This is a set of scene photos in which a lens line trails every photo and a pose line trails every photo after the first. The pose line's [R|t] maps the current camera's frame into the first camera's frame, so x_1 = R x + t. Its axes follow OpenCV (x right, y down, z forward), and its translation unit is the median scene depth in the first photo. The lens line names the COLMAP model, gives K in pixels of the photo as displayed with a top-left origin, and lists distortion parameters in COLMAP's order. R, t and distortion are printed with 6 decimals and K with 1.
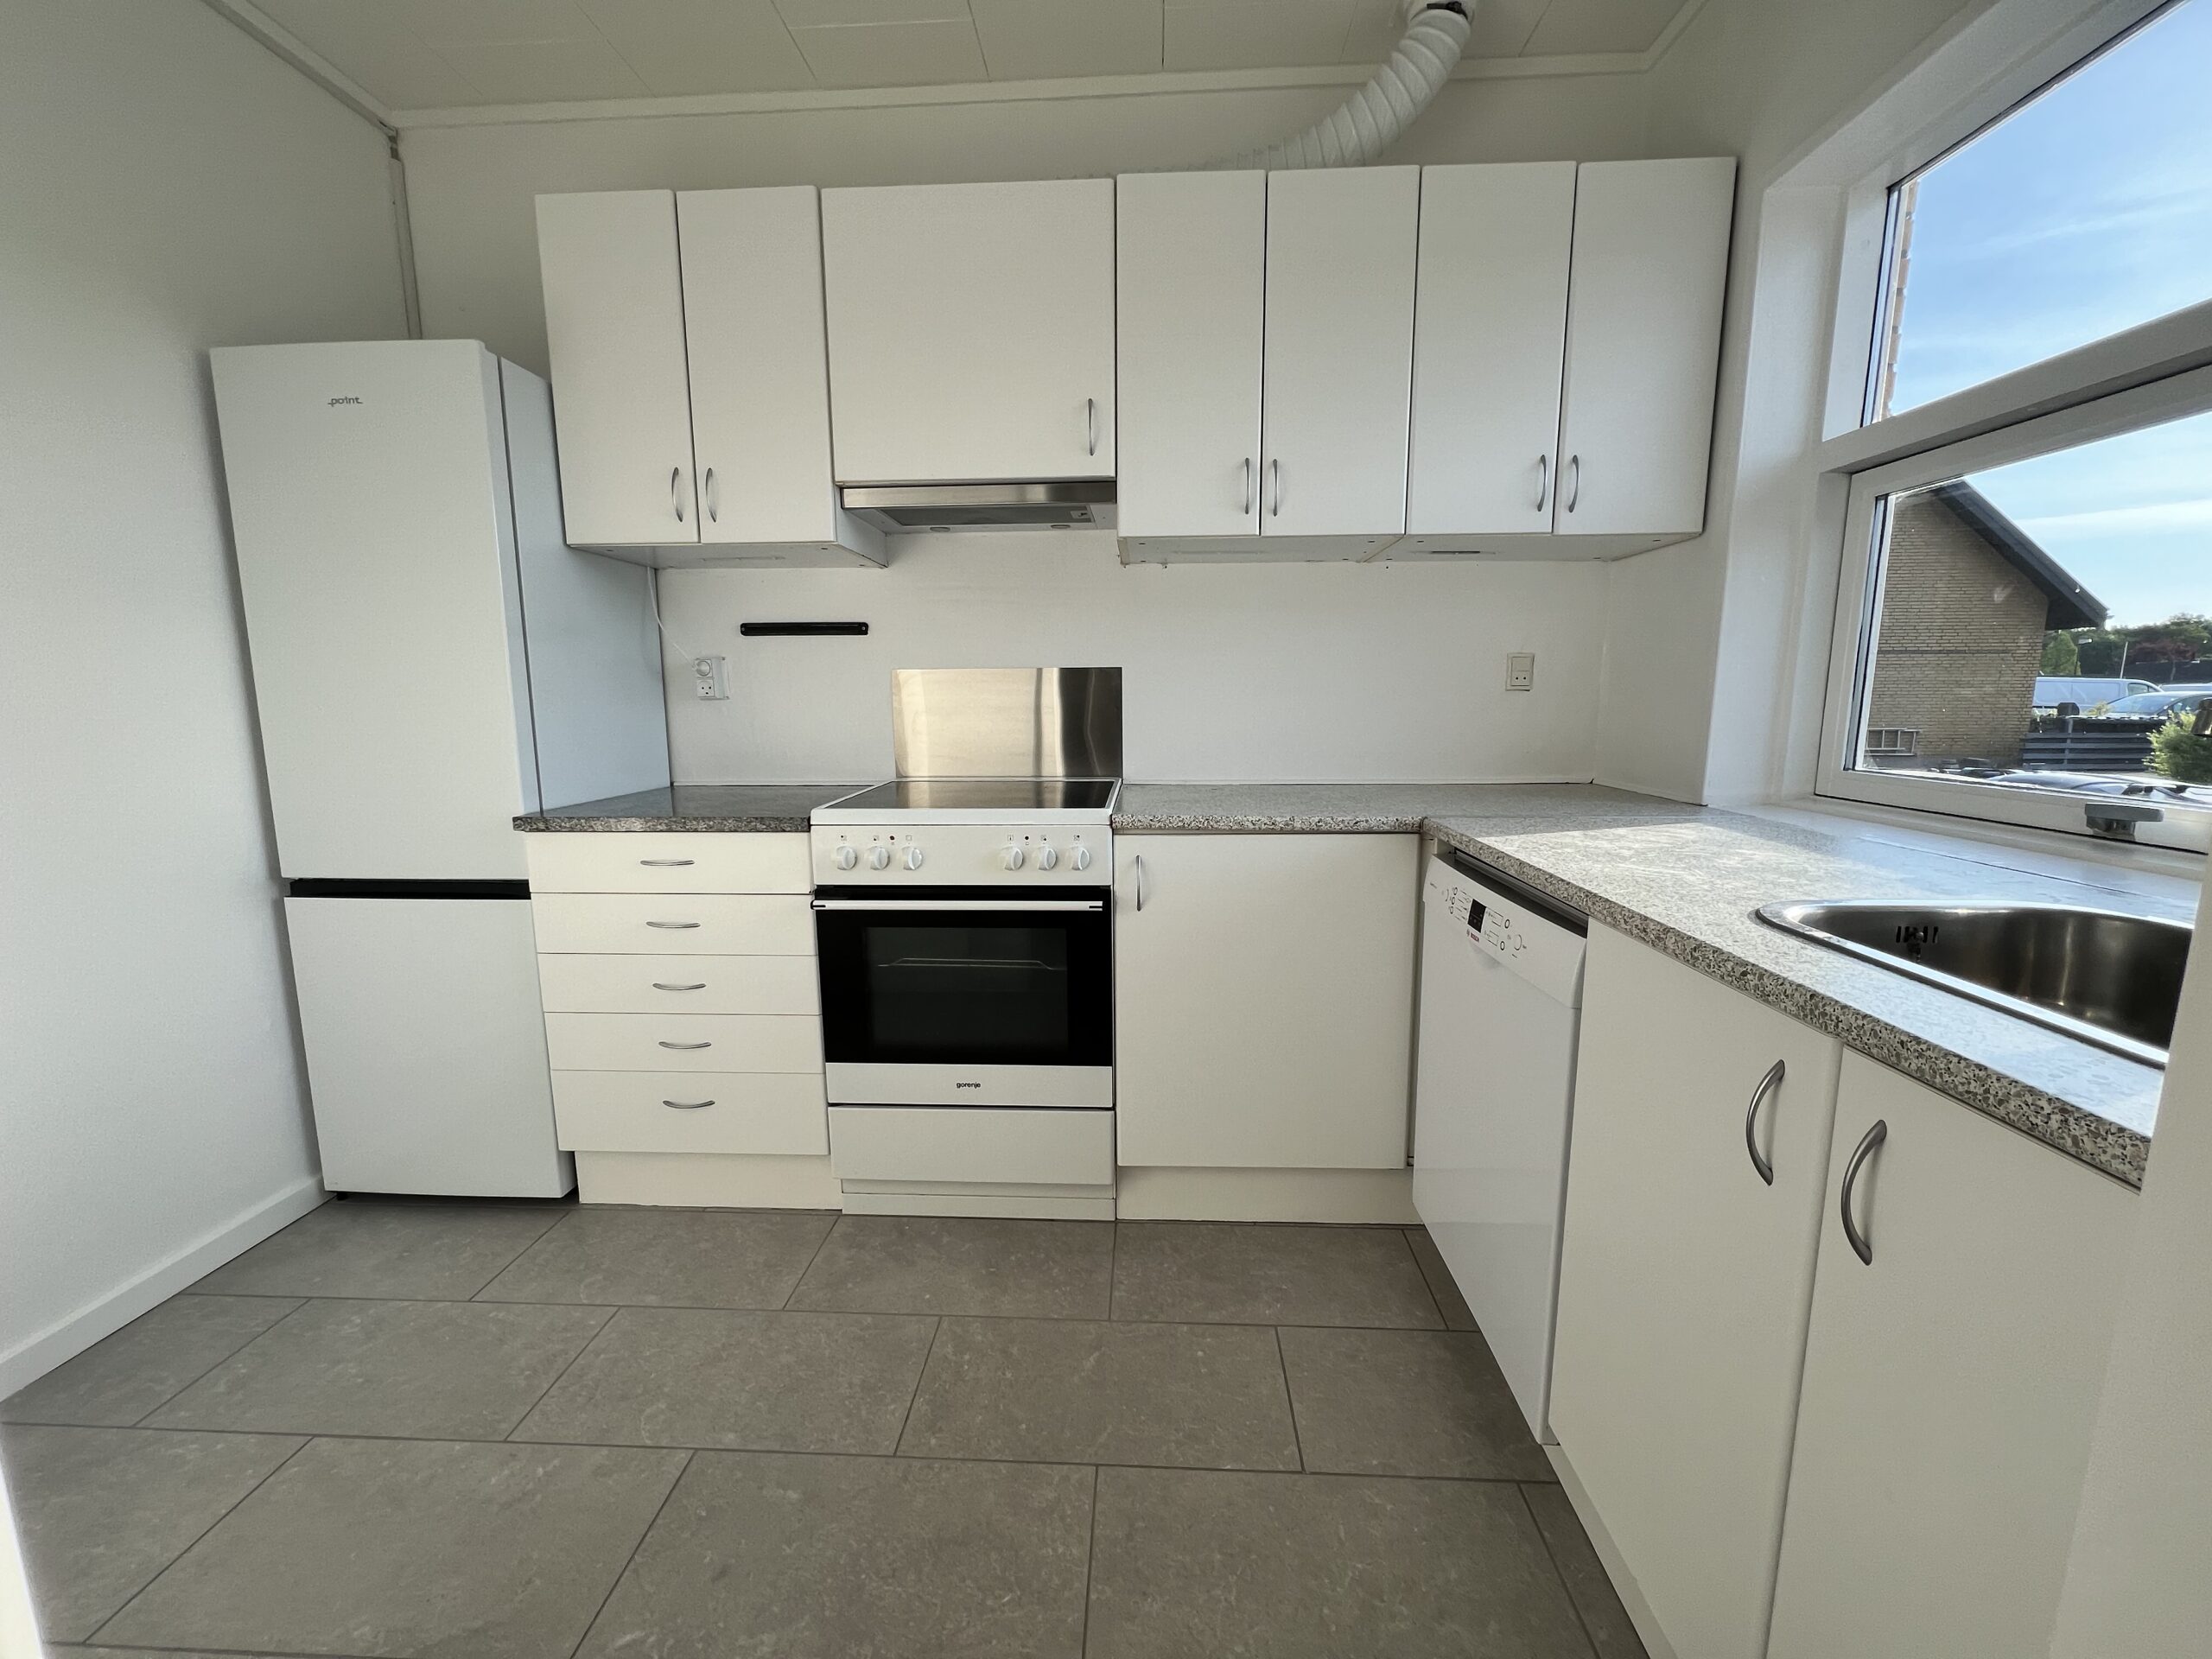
lens RADIAL K [[883.4, 0, 1105.4], [0, 883.4, 829.4], [0, 0, 1]] dist [-0.002130, 0.000399]
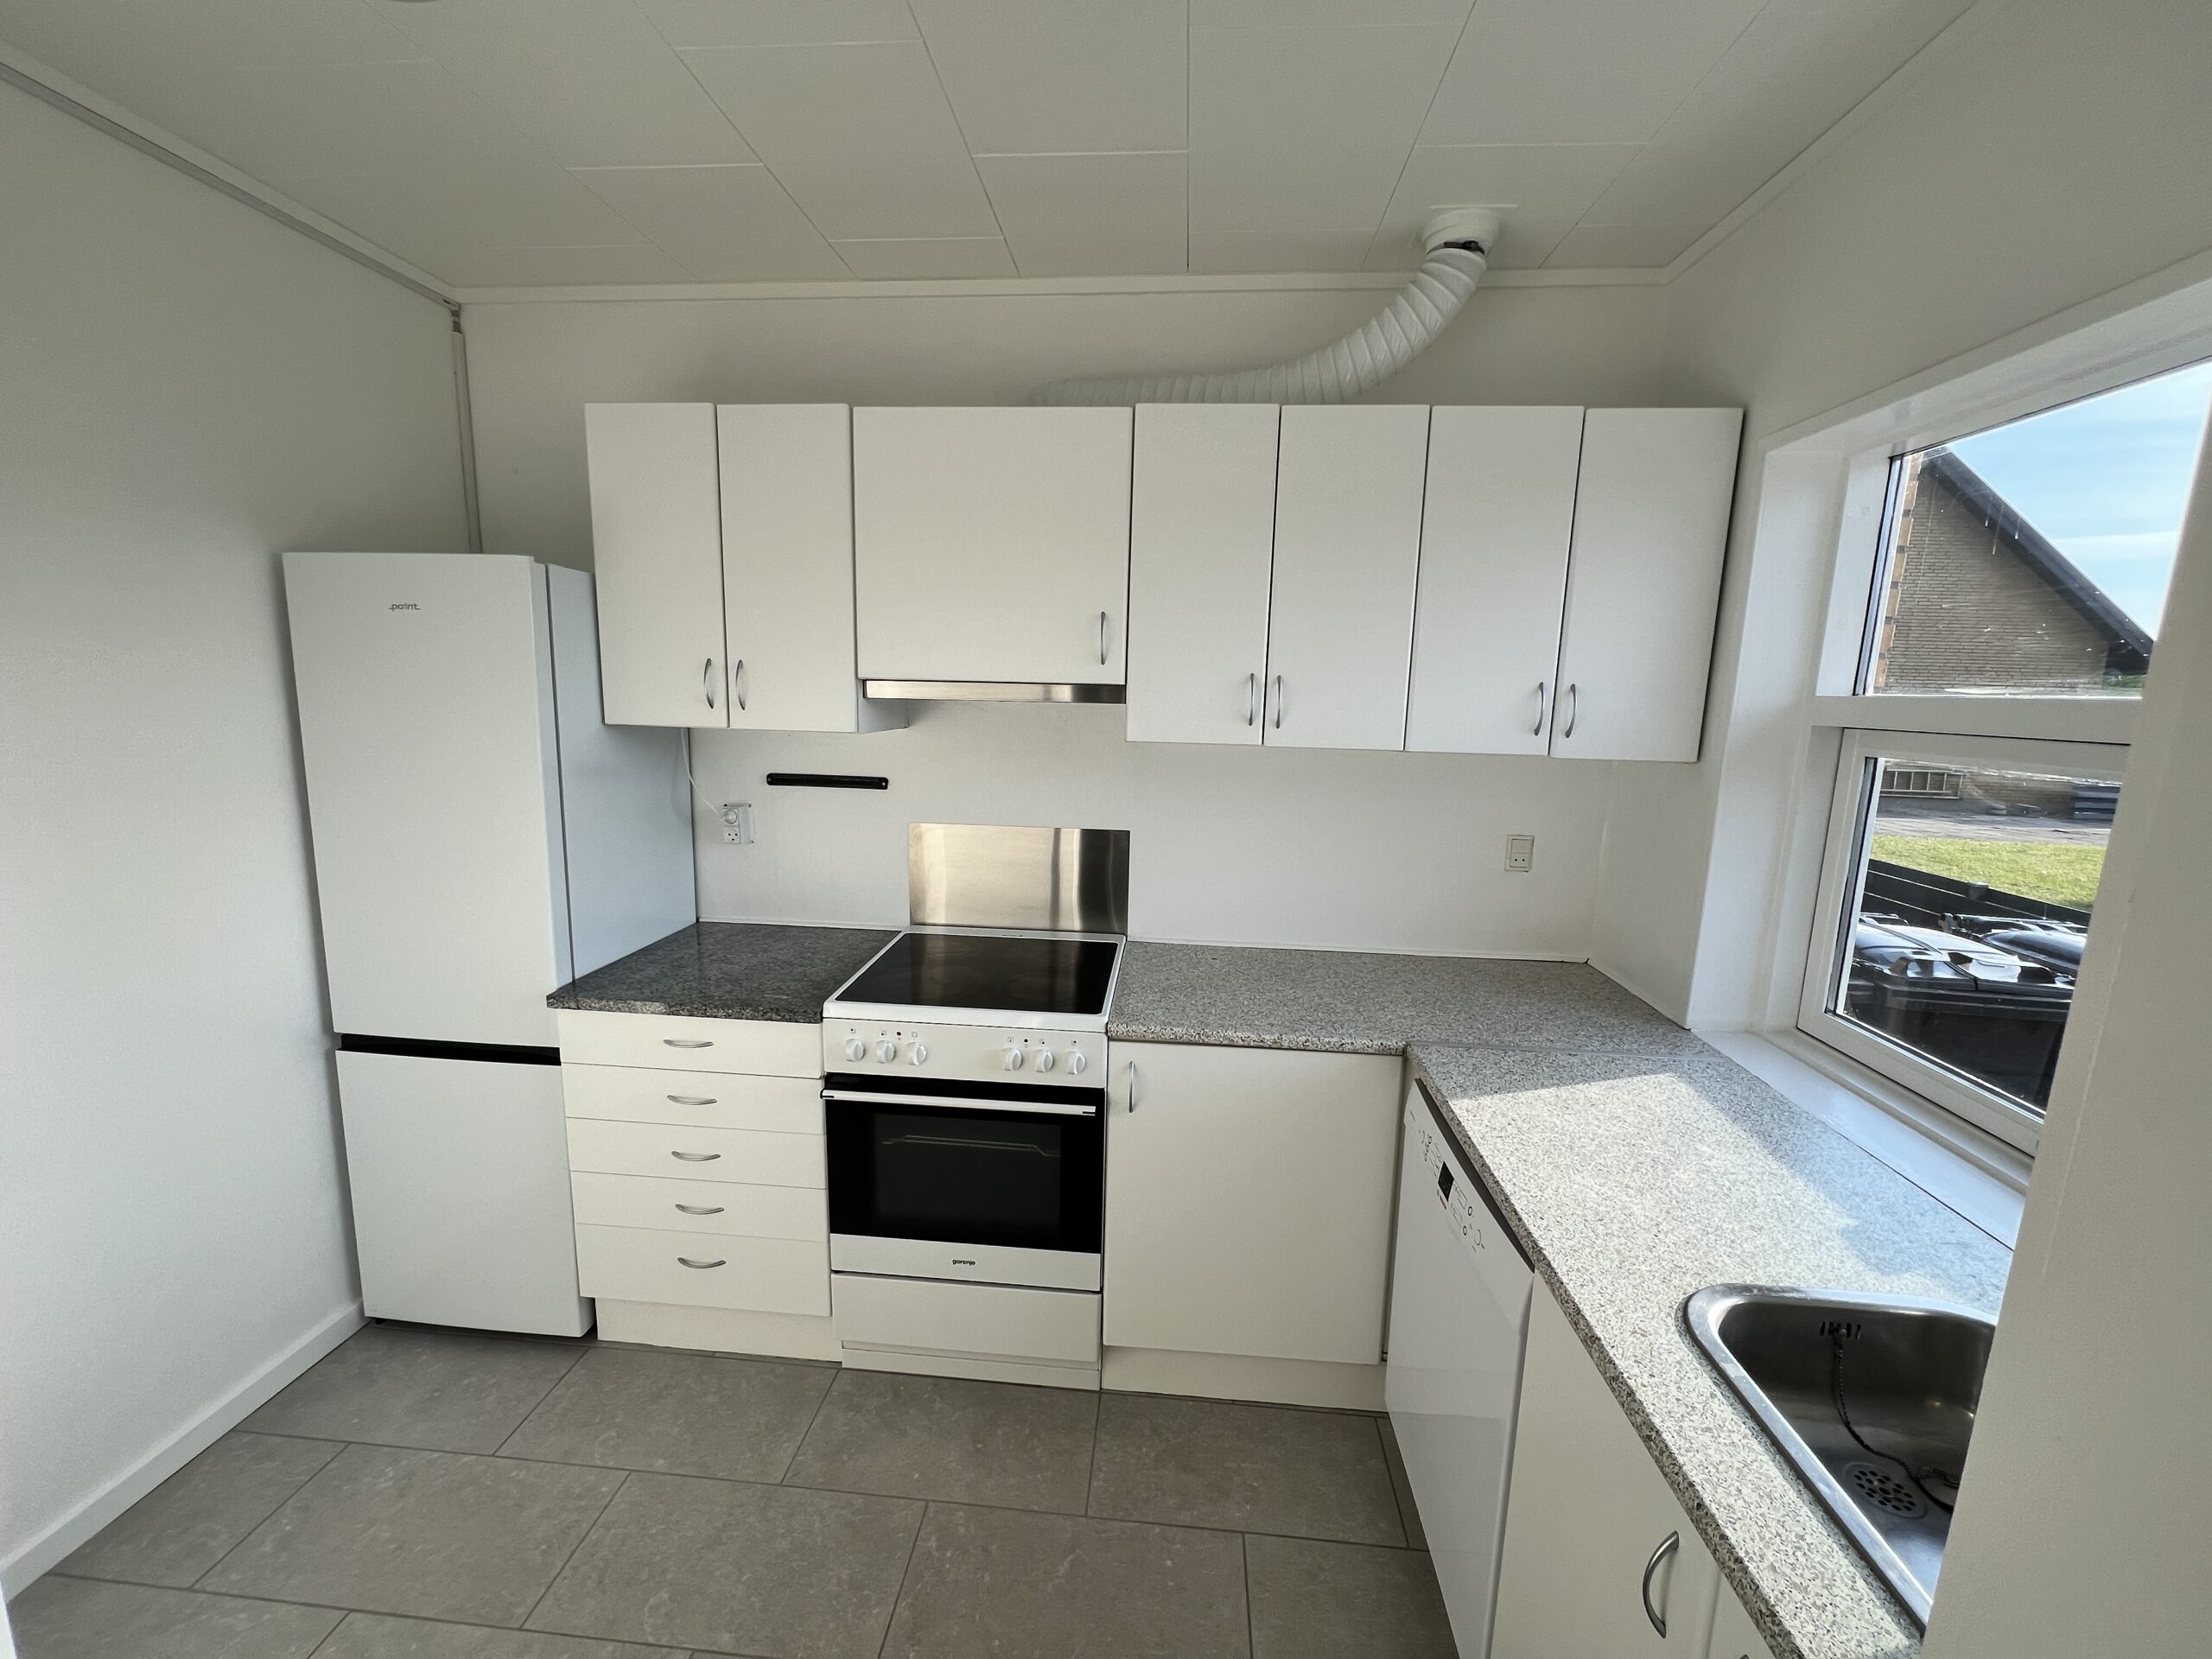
lens RADIAL K [[883.4, 0, 1105.2], [0, 883.4, 828.5], [0, 0, 1]] dist [-0.002130, 0.000399]
pose [[0.998874, 0.036432, -0.030393, 0.027136], [-0.036185, 0.999308, 0.008659, -0.250123], [0.030687, -0.007550, 0.999501, -0.043004]]
